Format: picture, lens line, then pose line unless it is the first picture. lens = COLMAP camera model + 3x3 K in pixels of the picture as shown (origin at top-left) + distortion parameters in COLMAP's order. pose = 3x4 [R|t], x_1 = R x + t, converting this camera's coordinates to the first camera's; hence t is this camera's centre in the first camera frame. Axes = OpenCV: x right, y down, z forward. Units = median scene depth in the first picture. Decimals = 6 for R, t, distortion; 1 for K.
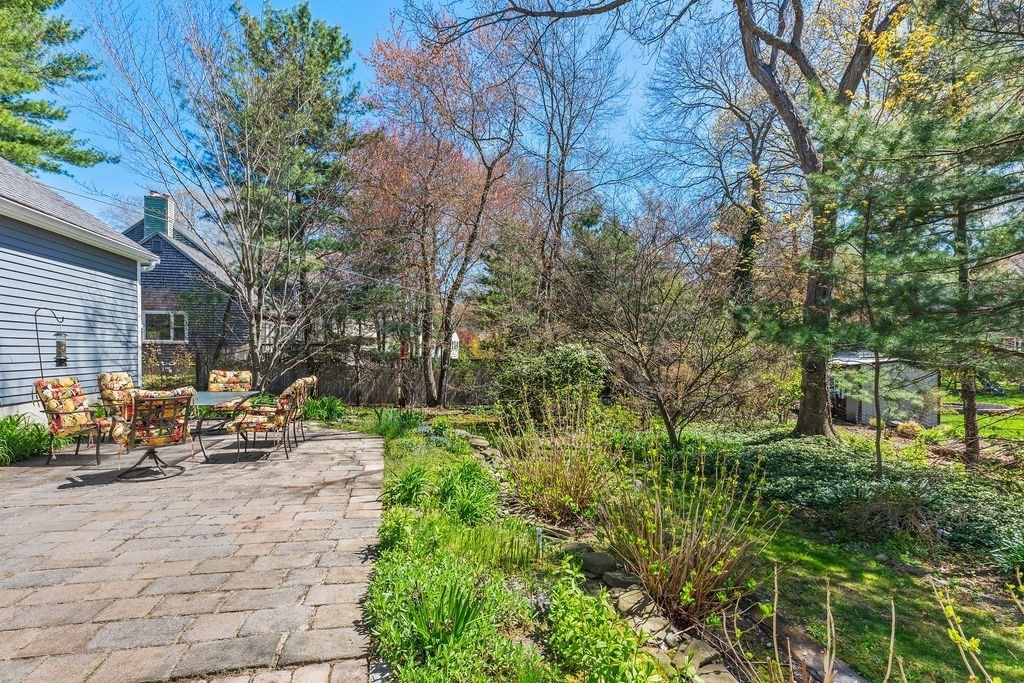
lens RADIAL K [[475.4, 0, 512.0], [0, 475.4, 341.5], [0, 0, 1]] dist [-0.000610, -0.000315]
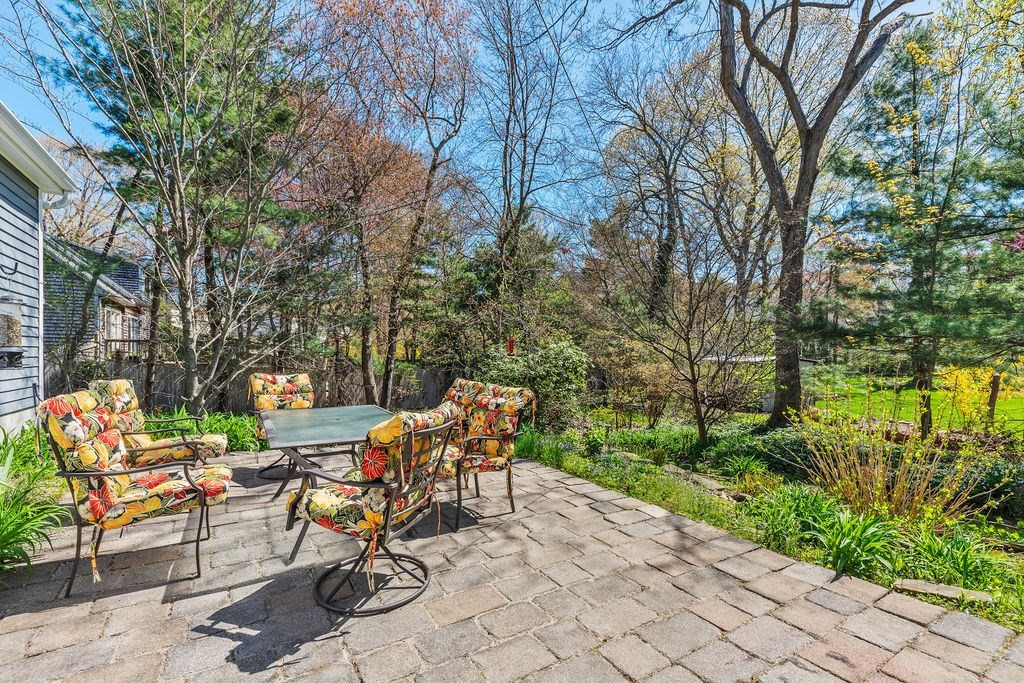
lens RADIAL K [[455.2, 0, 512.0], [0, 455.2, 341.5], [0, 0, 1]] dist [0.000941, 0.000048]
pose [[0.936861, 0.009325, 0.349577, -0.518568], [-0.007571, 0.999951, -0.006385, 0.020507], [-0.349619, 0.003335, 0.936886, 0.331111]]
